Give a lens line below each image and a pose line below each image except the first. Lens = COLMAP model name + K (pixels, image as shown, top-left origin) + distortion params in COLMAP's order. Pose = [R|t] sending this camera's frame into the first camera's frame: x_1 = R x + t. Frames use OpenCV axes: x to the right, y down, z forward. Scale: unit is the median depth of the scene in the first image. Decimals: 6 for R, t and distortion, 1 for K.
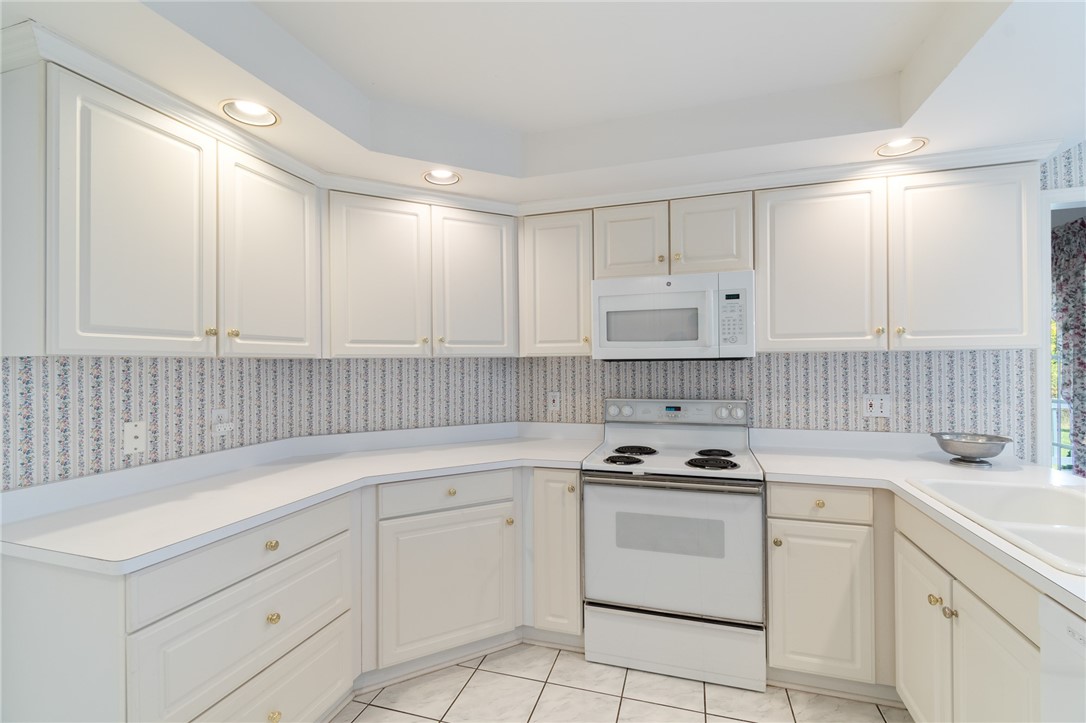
lens RADIAL K [[478.3, 0, 543.0], [0, 478.3, 361.5], [0, 0, 1]] dist [0.002940, -0.000585]
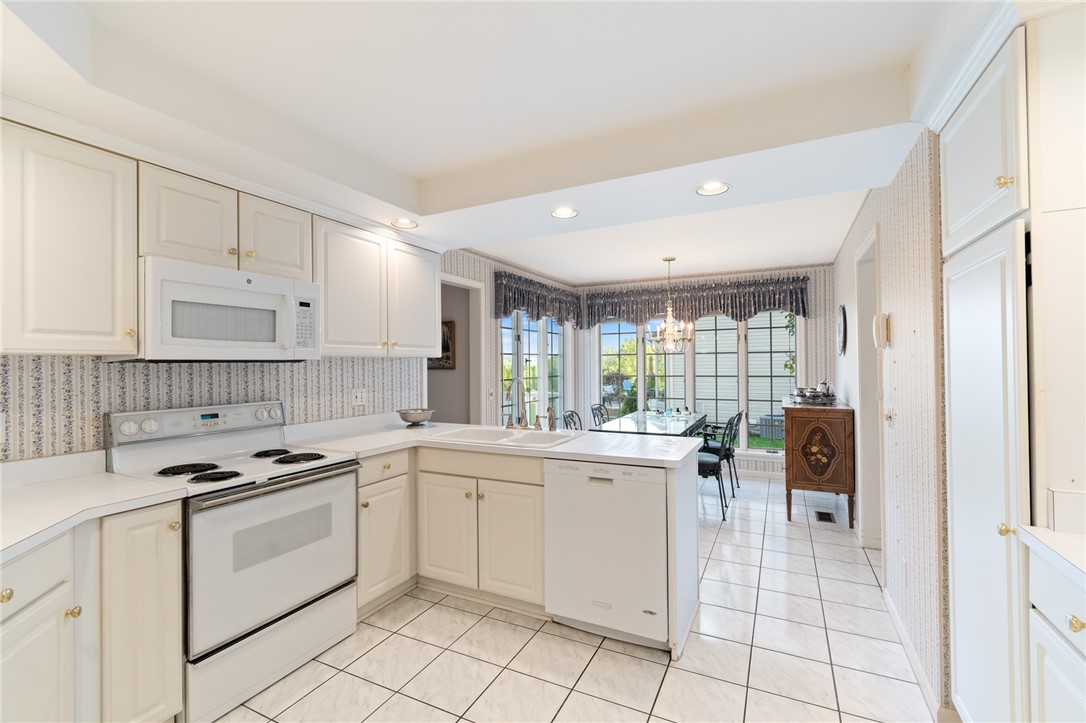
lens RADIAL K [[478.3, 0, 543.0], [0, 478.3, 361.5], [0, 0, 1]] dist [0.002940, -0.000585]
pose [[0.164721, 0.012313, 0.986263, -0.561237], [0.005168, 0.999898, -0.013346, 0.012253], [-0.986327, 0.007296, 0.164641, 0.260677]]
